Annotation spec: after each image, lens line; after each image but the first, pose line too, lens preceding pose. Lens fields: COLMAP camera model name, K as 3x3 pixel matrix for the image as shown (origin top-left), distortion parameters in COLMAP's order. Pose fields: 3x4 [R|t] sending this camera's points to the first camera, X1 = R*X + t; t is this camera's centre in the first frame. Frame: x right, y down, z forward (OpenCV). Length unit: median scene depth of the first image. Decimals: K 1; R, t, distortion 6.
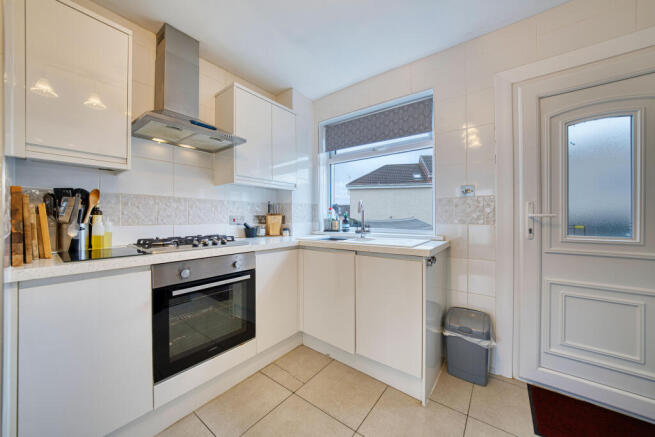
lens RADIAL K [[236.4, 0, 330.8], [0, 236.4, 215.6], [0, 0, 1]] dist [-0.014049, 0.000269]
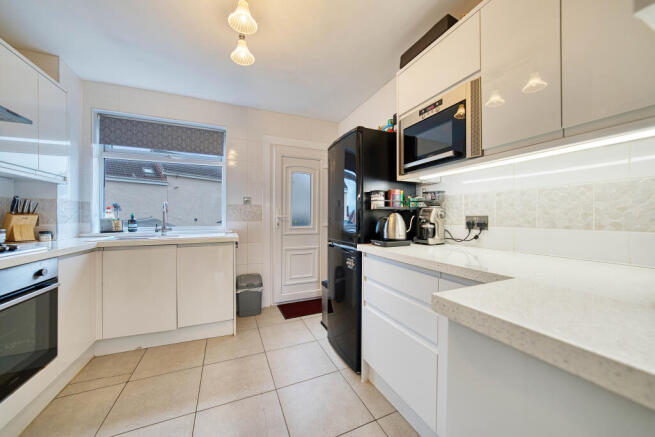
lens RADIAL K [[236.4, 0, 328.1], [0, 236.4, 215.6], [0, 0, 1]] dist [-0.014049, 0.000269]
pose [[0.492551, 0.005057, 0.870269, -0.464073], [-0.006169, 0.999978, -0.002320, -0.002155], [-0.870262, -0.004226, 0.492571, -0.227516]]
